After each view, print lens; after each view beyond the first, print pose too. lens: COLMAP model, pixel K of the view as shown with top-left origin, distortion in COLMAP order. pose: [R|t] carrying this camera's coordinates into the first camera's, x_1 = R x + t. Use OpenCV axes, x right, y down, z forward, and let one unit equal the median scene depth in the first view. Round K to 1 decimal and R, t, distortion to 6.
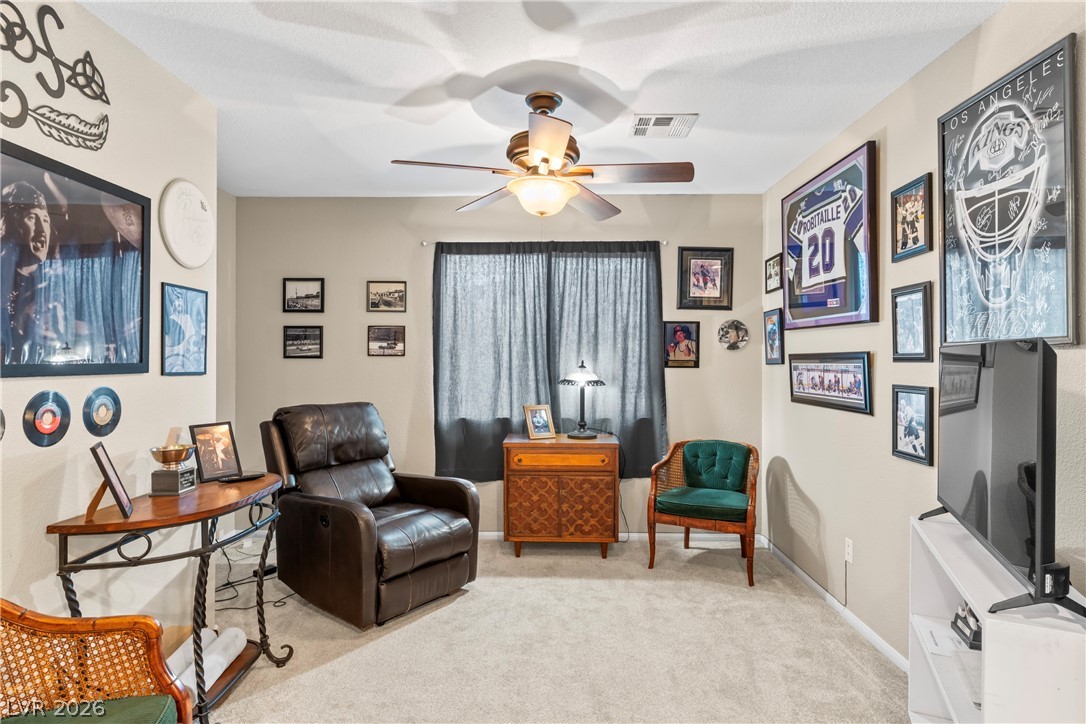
lens RADIAL K [[626.4, 0, 542.8], [0, 626.4, 359.9], [0, 0, 1]] dist [-0.000937, -0.000067]
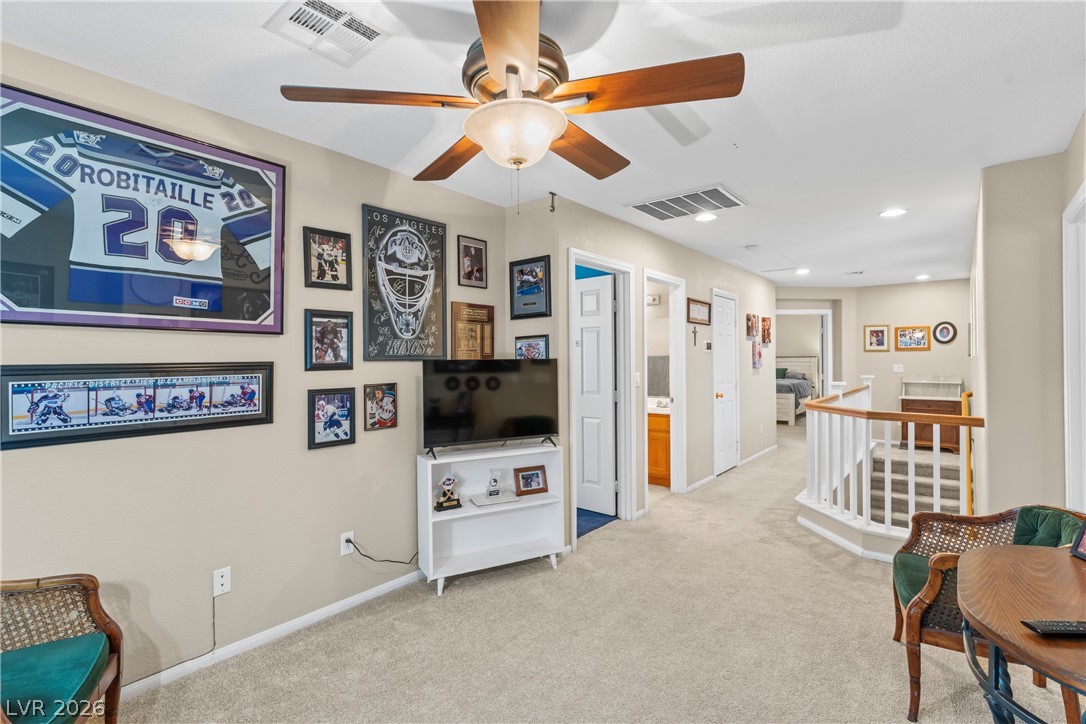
lens RADIAL K [[518.1, 0, 541.5], [0, 518.1, 357.4], [0, 0, 1]] dist [-0.002467, -0.000188]
pose [[-0.795494, -0.001413, 0.605960, -0.460546], [0.000316, 0.999996, 0.002746, -0.029471], [-0.605962, 0.002376, -0.795490, 1.806833]]
